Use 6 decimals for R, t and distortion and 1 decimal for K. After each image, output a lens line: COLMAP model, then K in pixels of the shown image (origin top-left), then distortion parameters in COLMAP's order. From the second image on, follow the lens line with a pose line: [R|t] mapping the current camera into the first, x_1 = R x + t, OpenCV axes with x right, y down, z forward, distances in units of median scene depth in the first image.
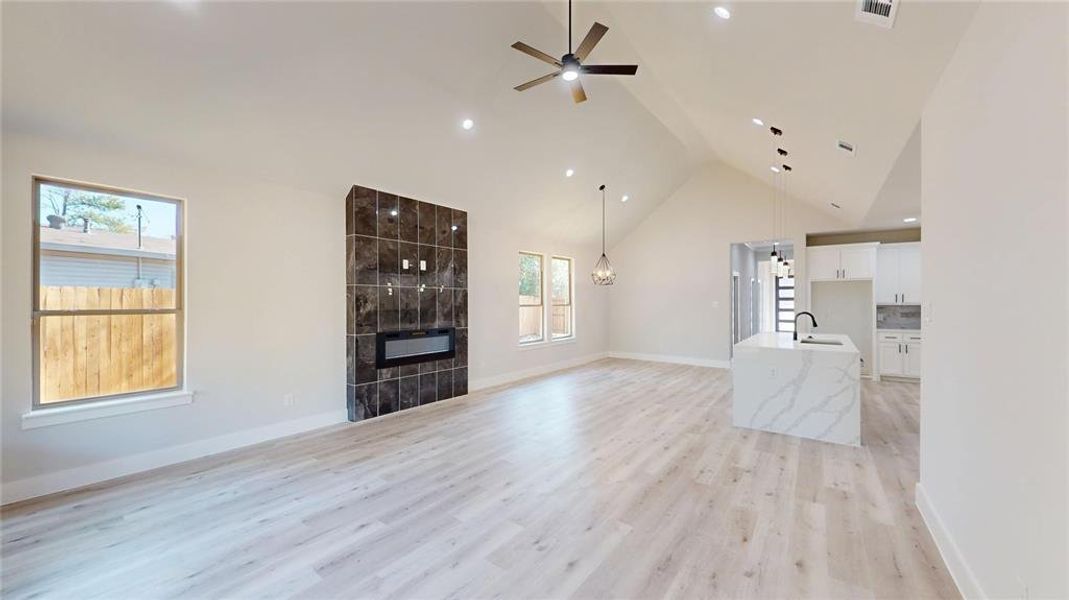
lens RADIAL K [[367.4, 0, 534.5], [0, 367.4, 300.0], [0, 0, 1]] dist [-0.001388, -0.000134]
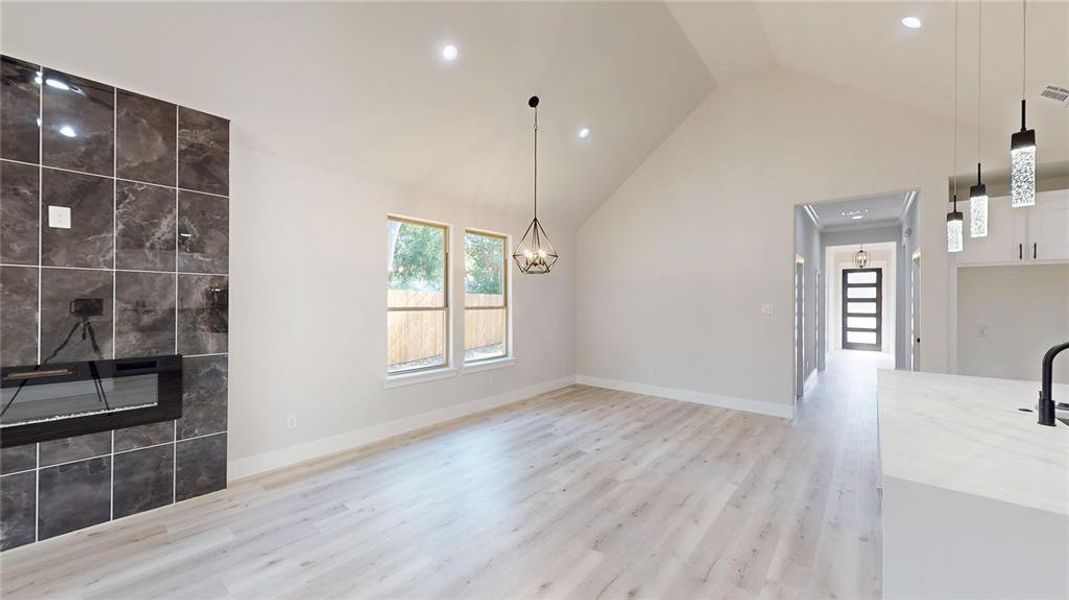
lens RADIAL K [[390.4, 0, 535.7], [0, 390.4, 301.1], [0, 0, 1]] dist [-0.000968, -0.000475]
pose [[0.999913, 0.006830, -0.011327, 0.257359], [-0.006809, 0.999975, 0.001876, 0.000598], [0.011340, -0.001798, 0.999934, 0.520774]]
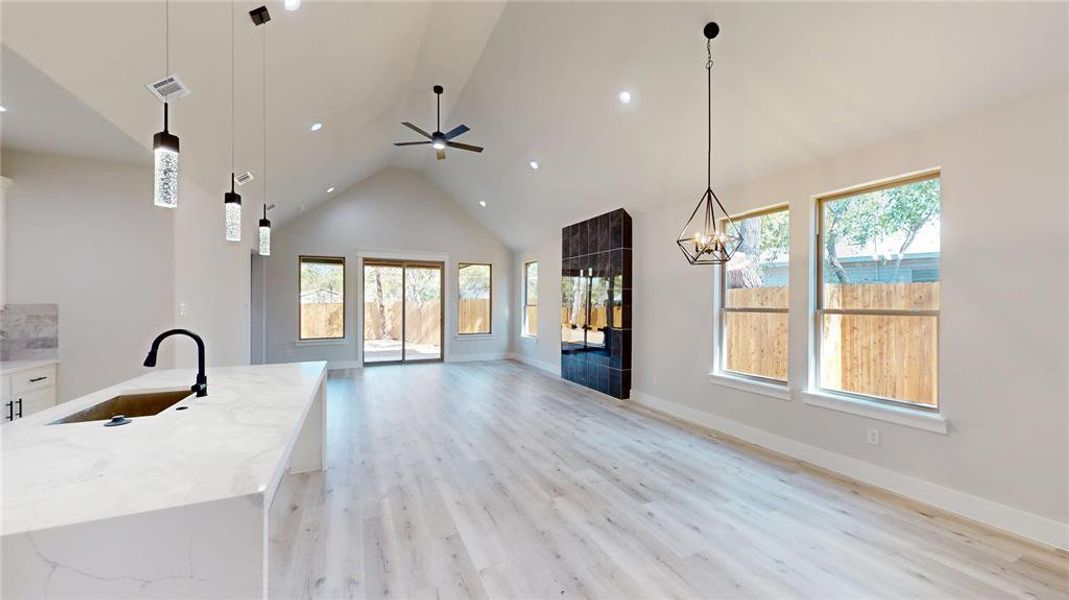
lens RADIAL K [[390.4, 0, 535.7], [0, 390.4, 301.1], [0, 0, 1]] dist [-0.000968, -0.000475]
pose [[-0.428755, 0.001035, -0.903420, 0.882207], [0.004702, 0.999988, -0.001086, 0.001577], [0.903409, -0.004714, -0.428755, 1.324806]]
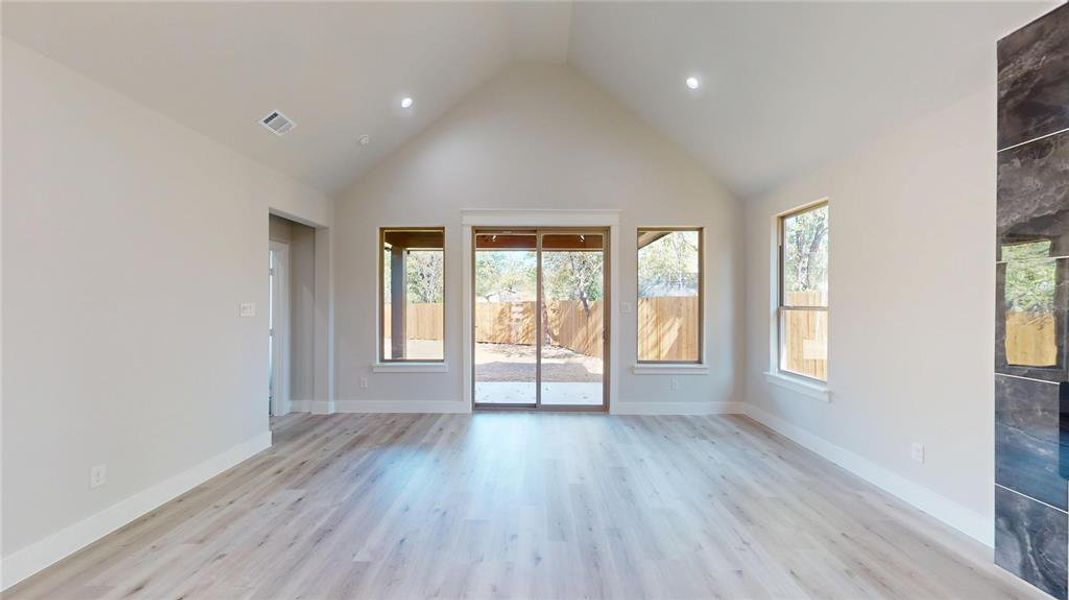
lens RADIAL K [[390.4, 0, 535.7], [0, 390.4, 301.1], [0, 0, 1]] dist [-0.000968, -0.000475]
pose [[-0.784128, 0.004421, -0.620583, 0.208749], [0.007258, 0.999972, -0.002048, 0.002656], [0.620556, -0.006110, -0.784138, 0.836717]]
